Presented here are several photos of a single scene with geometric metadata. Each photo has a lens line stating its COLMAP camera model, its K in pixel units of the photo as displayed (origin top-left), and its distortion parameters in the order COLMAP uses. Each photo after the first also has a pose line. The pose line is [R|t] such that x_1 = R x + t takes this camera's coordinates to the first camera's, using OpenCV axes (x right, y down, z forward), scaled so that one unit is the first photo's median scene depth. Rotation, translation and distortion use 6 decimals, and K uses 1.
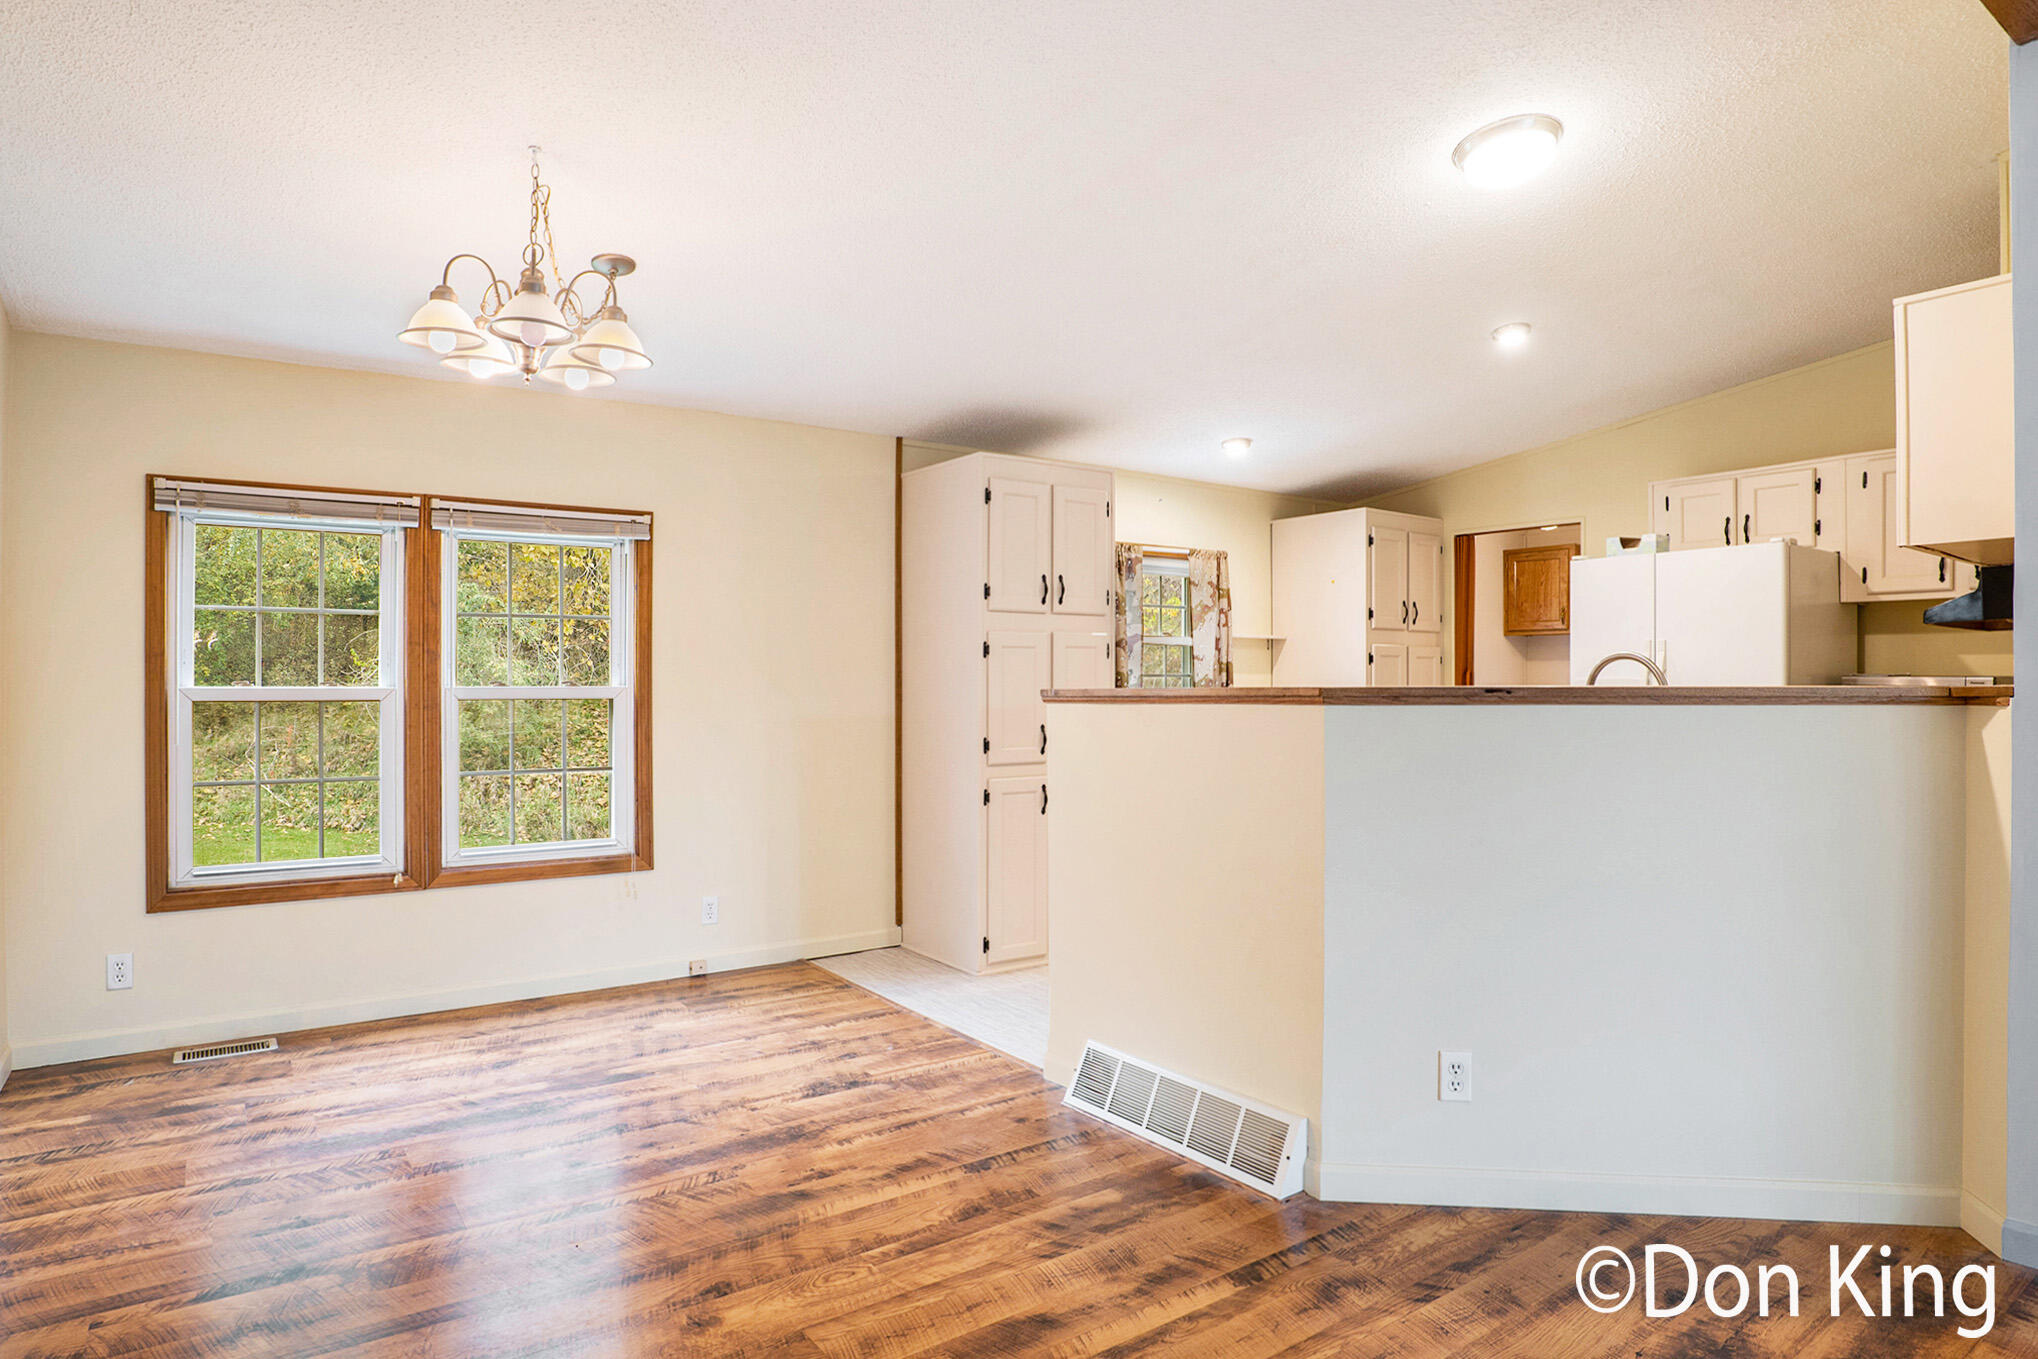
lens RADIAL K [[1169.6, 0, 1030.3], [0, 1169.6, 682.7], [0, 0, 1]] dist [-0.035330, -0.000611]
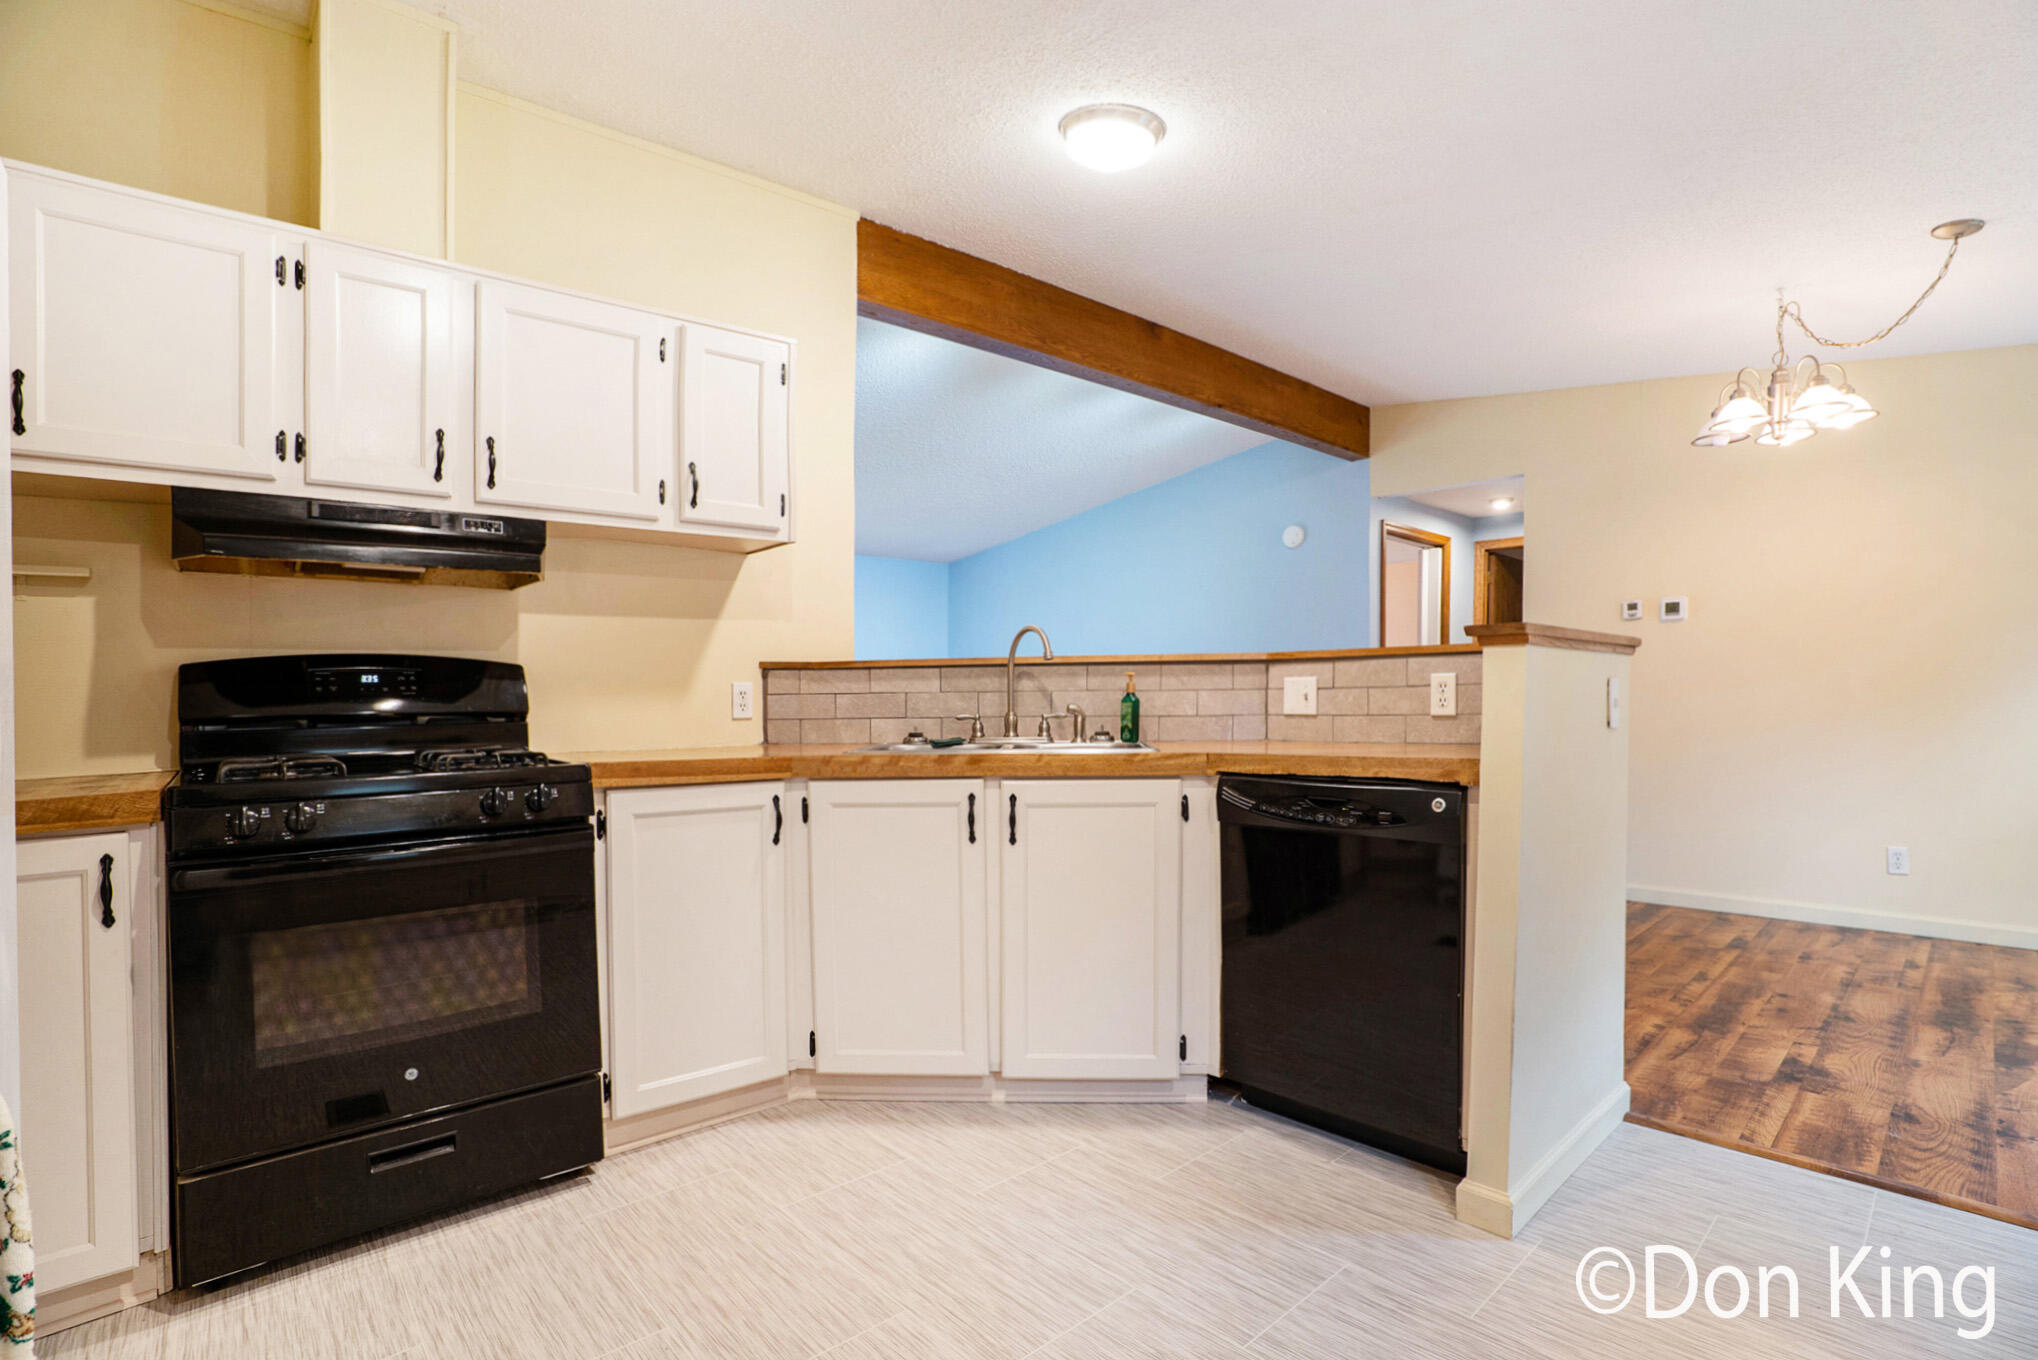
lens RADIAL K [[990.9, 0, 1017.9], [0, 990.9, 687.9], [0, 0, 1]] dist [-0.034588, 0.000125]
pose [[-0.992479, 0.005933, -0.122272, 0.511411], [0.006277, 0.999977, -0.002429, 0.034917], [0.122255, -0.003178, -0.992494, 1.583207]]
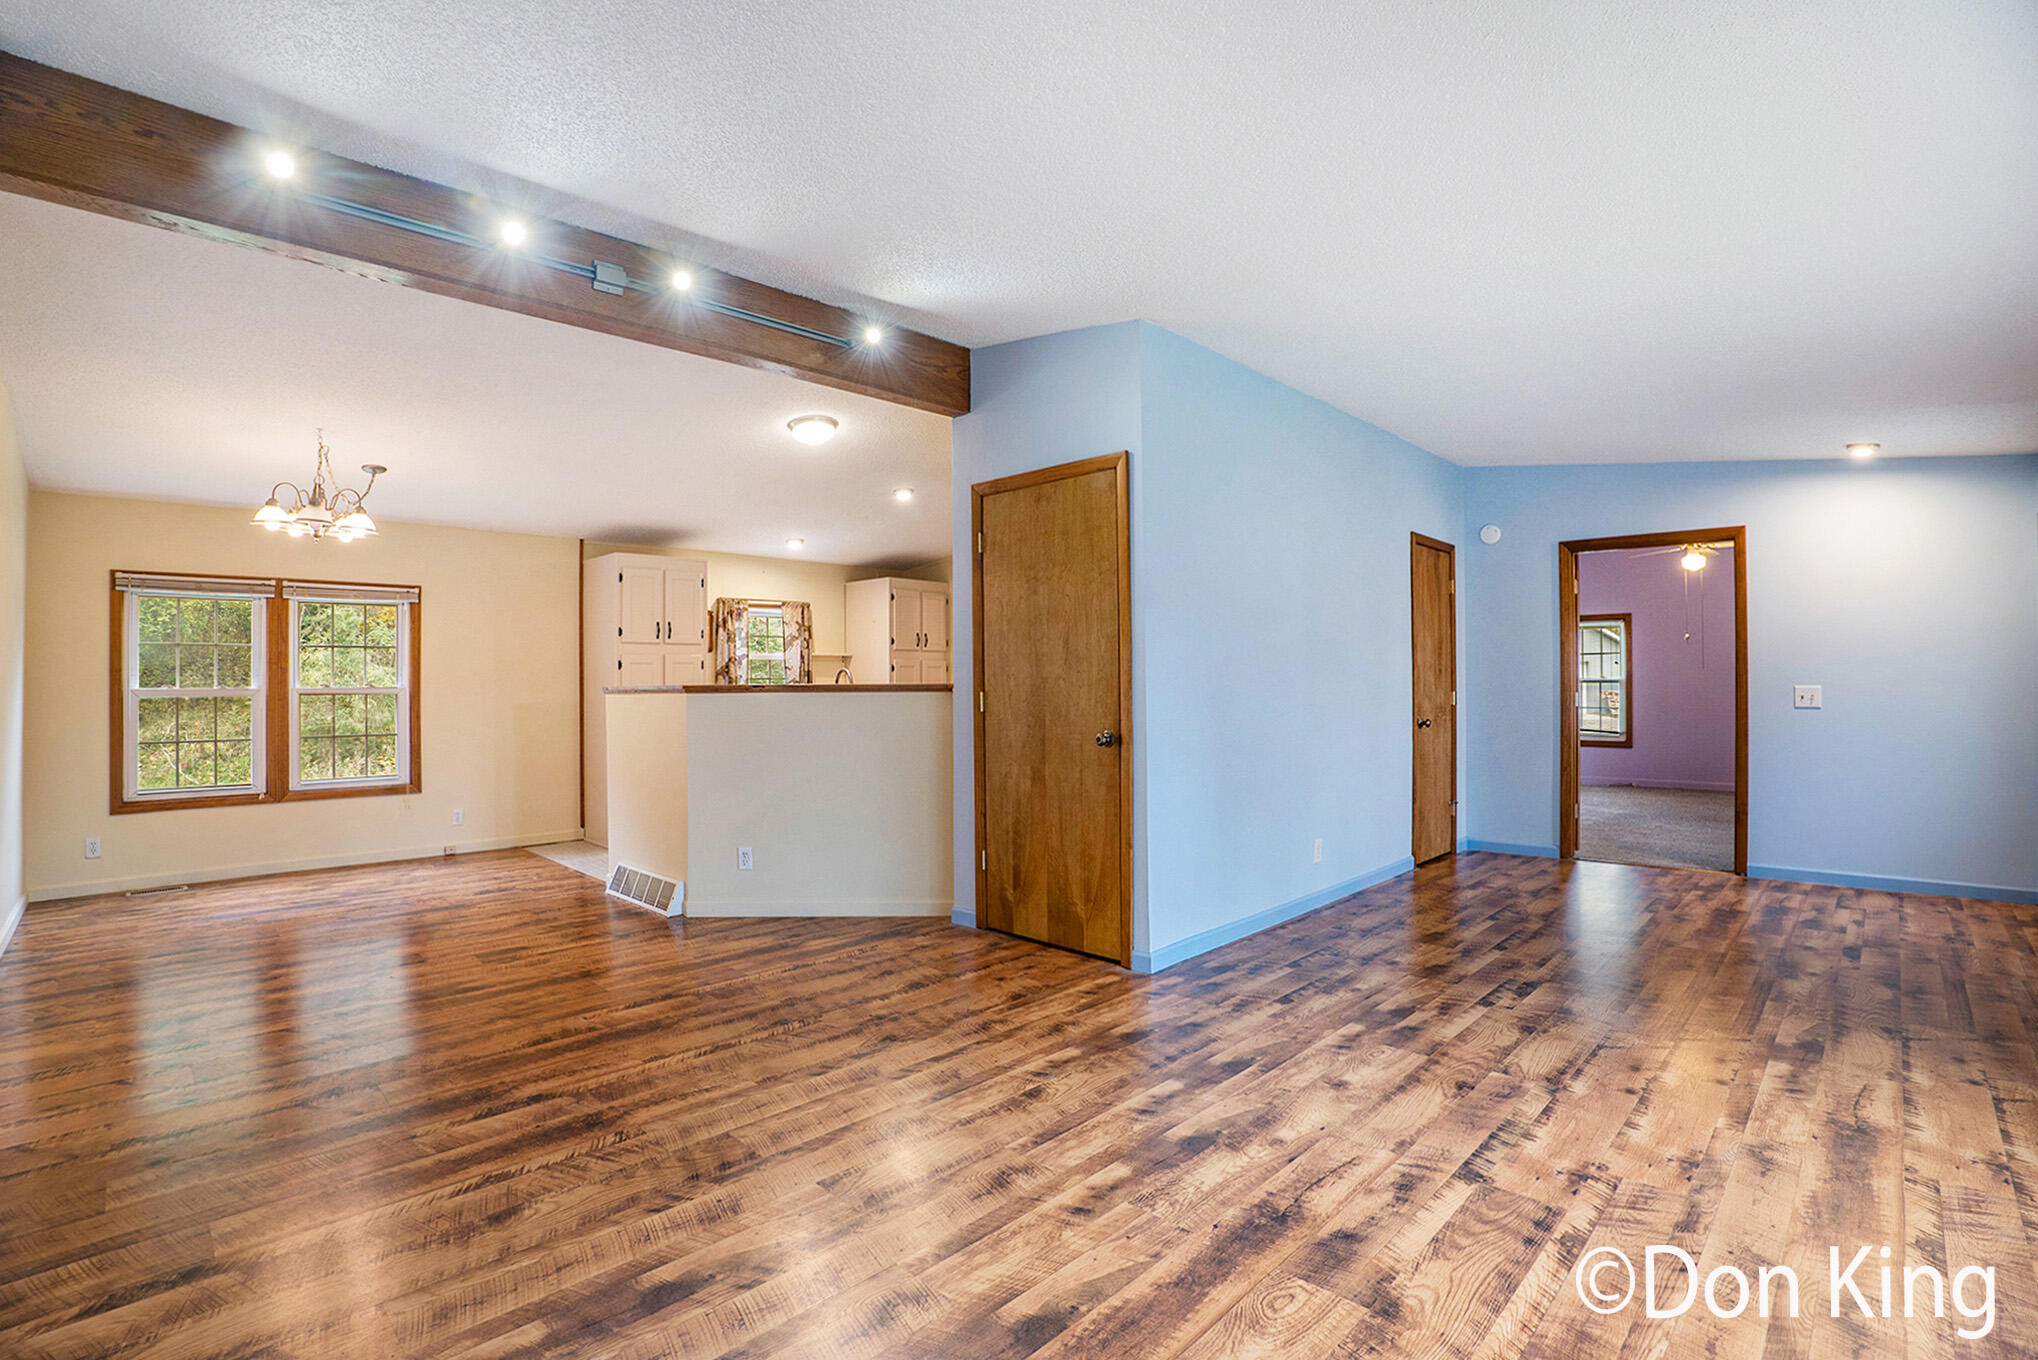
lens RADIAL K [[990.9, 0, 1001.8], [0, 990.9, 673.3], [0, 0, 1]] dist [-0.034588, 0.000125]
pose [[0.992757, -0.003586, 0.120086, 0.383533], [0.004568, 0.999958, -0.007905, -0.001455], [-0.120052, 0.008396, 0.992732, -0.586599]]
